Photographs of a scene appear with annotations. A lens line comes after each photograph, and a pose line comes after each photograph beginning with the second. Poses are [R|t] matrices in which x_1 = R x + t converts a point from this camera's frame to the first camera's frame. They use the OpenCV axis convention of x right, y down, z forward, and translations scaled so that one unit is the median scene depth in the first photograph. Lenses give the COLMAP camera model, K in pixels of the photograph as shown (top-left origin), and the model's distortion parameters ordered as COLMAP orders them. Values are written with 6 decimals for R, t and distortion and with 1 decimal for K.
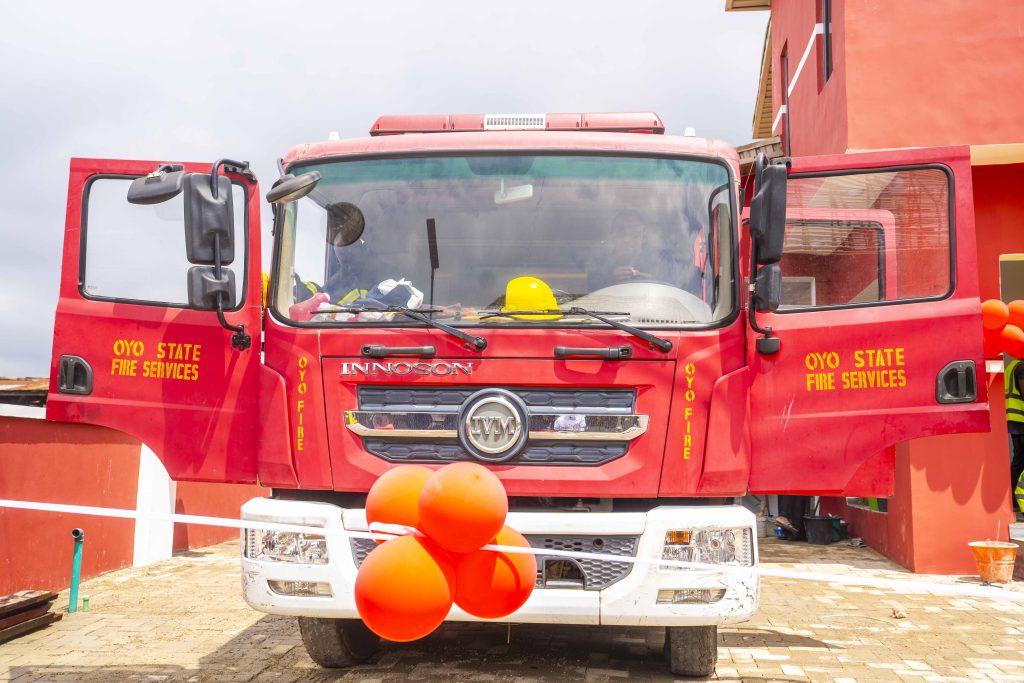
lens RADIAL K [[1075.5, 0, 515.2], [0, 1075.5, 338.2], [0, 0, 1]] dist [0.010119, 0.000000]
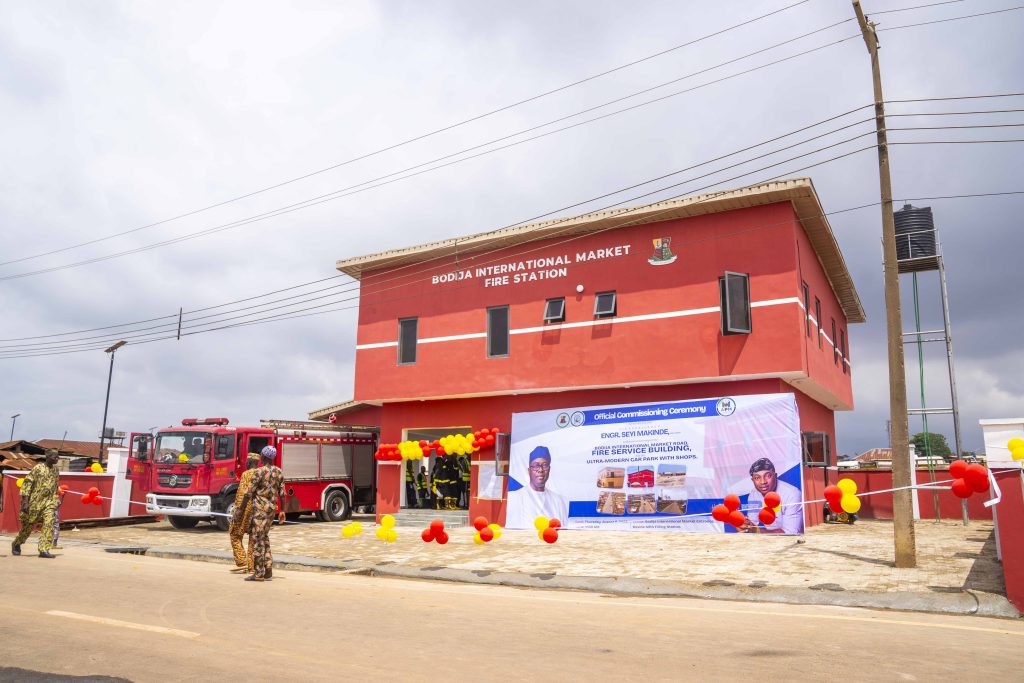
lens RADIAL K [[805.5, 0, 511.1], [0, 805.5, 337.8], [0, 0, 1]] dist [-0.078010, 0.033418]
pose [[0.921302, -0.072772, -0.381977, 3.278202], [0.038547, 0.994585, -0.096509, -0.198808], [0.386932, 0.074190, 0.919119, -2.231957]]
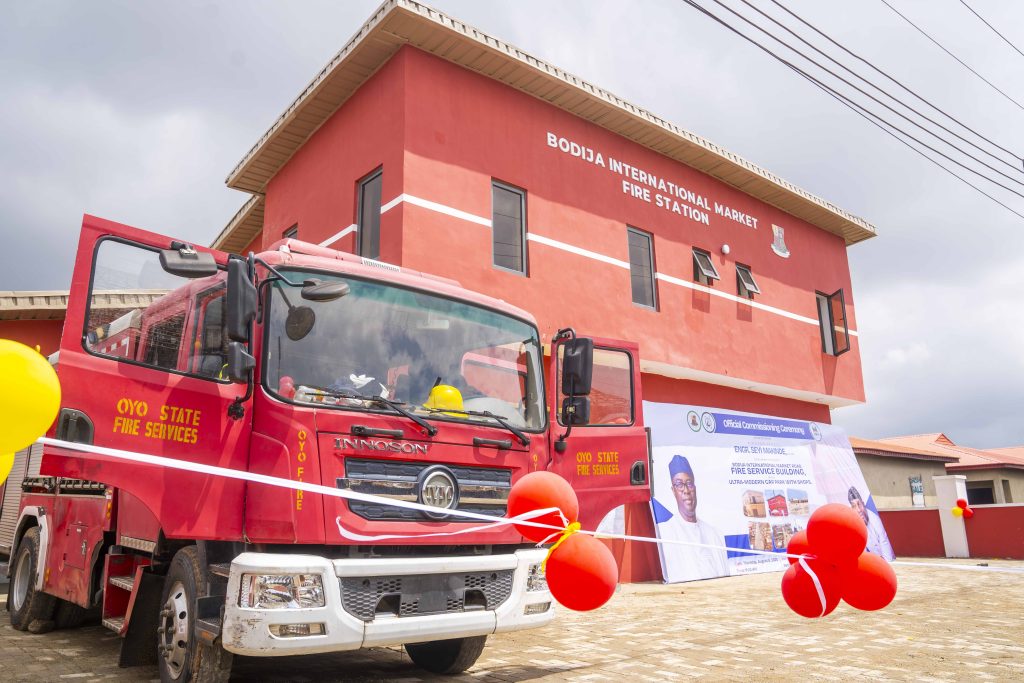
lens RADIAL K [[805.5, 0, 511.1], [0, 805.5, 335.7], [0, 0, 1]] dist [-0.078010, 0.033418]
pose [[0.683414, 0.160344, 0.712205, -0.696984], [-0.063316, 0.984924, -0.160986, 0.042829], [-0.727281, 0.064926, 0.683262, 0.224975]]
